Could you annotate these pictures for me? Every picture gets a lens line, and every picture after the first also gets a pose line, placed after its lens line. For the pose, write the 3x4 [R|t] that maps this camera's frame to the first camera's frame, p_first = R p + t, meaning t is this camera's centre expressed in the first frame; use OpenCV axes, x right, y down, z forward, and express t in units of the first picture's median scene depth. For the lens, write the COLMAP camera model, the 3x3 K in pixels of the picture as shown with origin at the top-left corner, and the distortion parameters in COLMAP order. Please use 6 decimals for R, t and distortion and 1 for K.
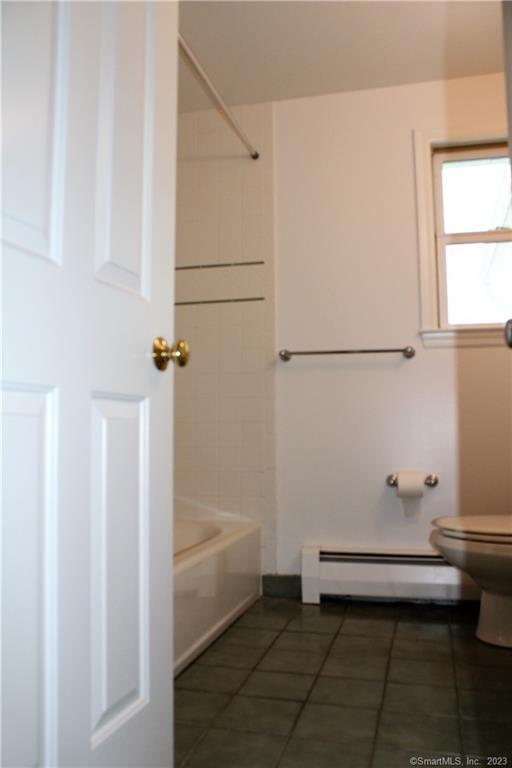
lens RADIAL K [[652.7, 0, 256.0], [0, 652.7, 384.0], [0, 0, 1]] dist [-0.195813, 0.219856]
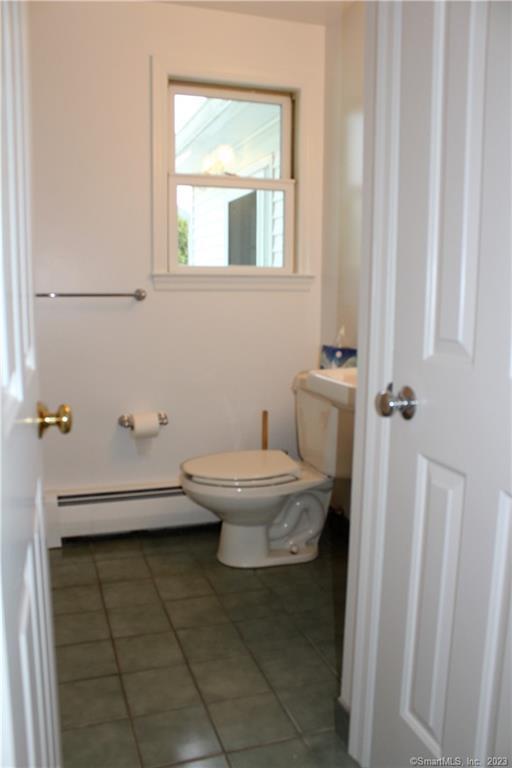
lens RADIAL K [[652.7, 0, 256.0], [0, 652.7, 384.0], [0, 0, 1]] dist [-0.195813, 0.219856]
pose [[0.832254, -0.073806, 0.549460, -0.179797], [-0.053342, 0.975840, 0.211877, -0.139784], [-0.551823, -0.205645, 0.808209, 0.063715]]
